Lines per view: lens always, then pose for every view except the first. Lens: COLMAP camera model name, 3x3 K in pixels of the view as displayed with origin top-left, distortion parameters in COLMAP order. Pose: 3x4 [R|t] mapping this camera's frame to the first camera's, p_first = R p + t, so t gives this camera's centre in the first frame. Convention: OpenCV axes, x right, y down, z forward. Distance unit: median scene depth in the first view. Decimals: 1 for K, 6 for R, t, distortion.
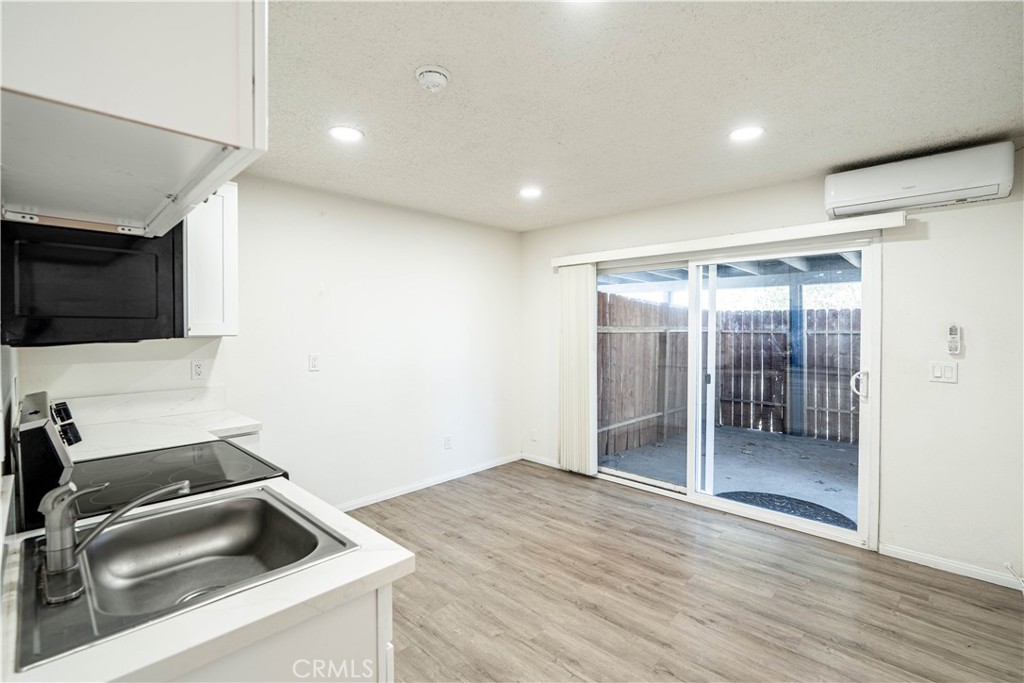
lens RADIAL K [[464.8, 0, 503.9], [0, 464.8, 343.0], [0, 0, 1]] dist [-0.006341, 0.000477]
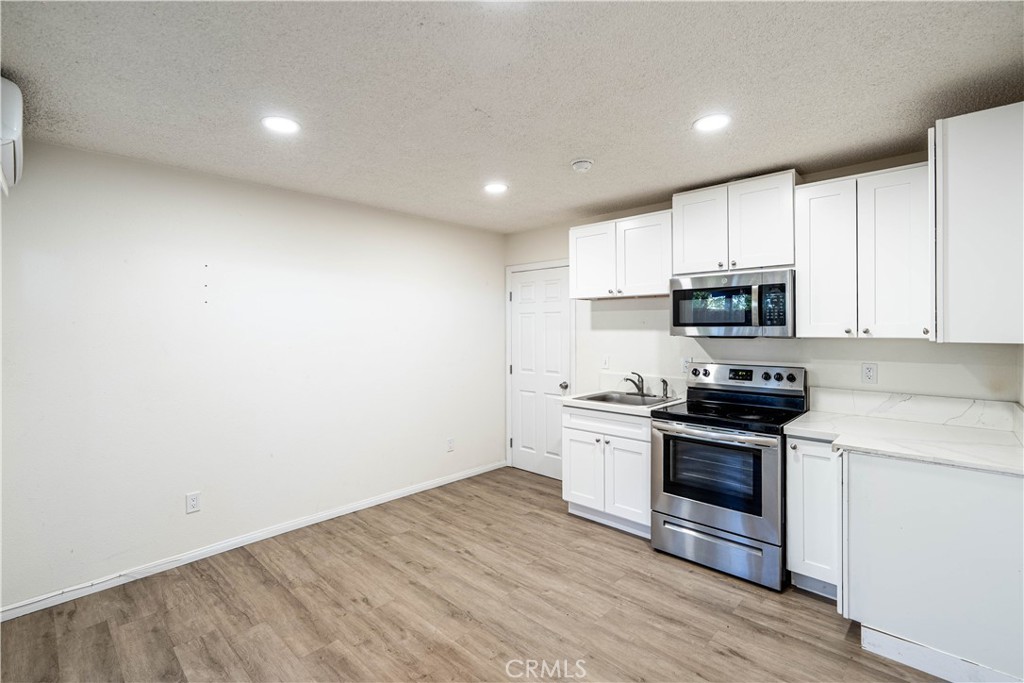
lens RADIAL K [[464.8, 0, 514.8], [0, 464.8, 327.1], [0, 0, 1]] dist [-0.006341, 0.000477]
pose [[-0.999535, 0.009337, -0.029044, 0.071873], [0.008567, 0.999612, 0.026518, -0.060148], [0.029280, 0.026257, -0.999226, 1.622425]]
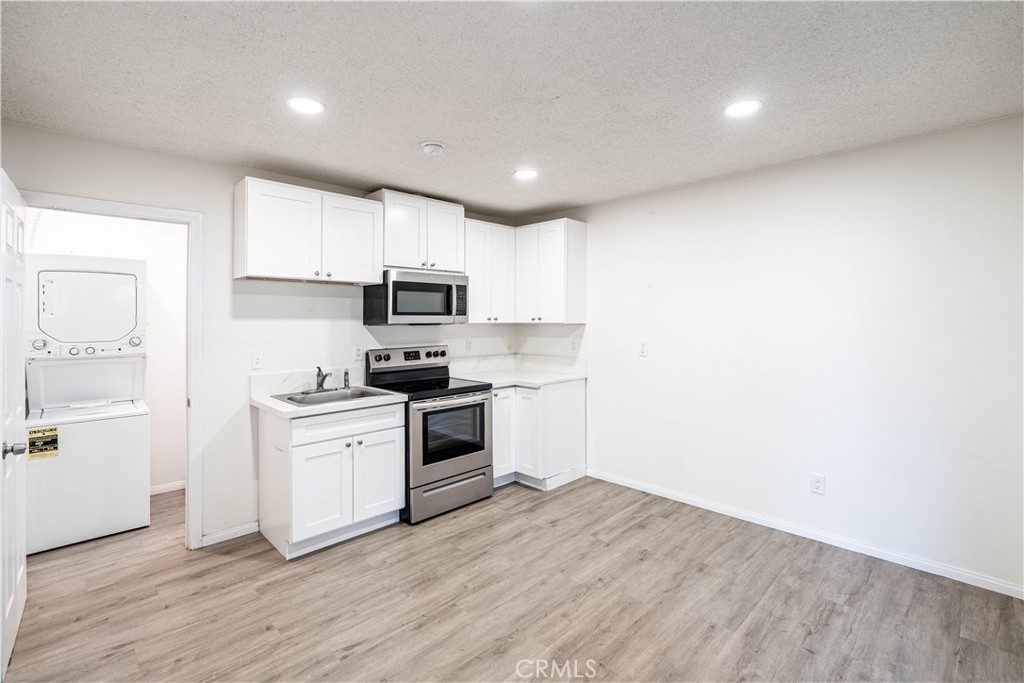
lens RADIAL K [[464.8, 0, 518.3], [0, 464.8, 310.9], [0, 0, 1]] dist [-0.006341, 0.000477]
pose [[-0.004279, -0.008656, -0.999953, 0.856408], [-0.026224, 0.999620, -0.008541, -0.037568], [0.999647, 0.026186, -0.004504, 0.834233]]
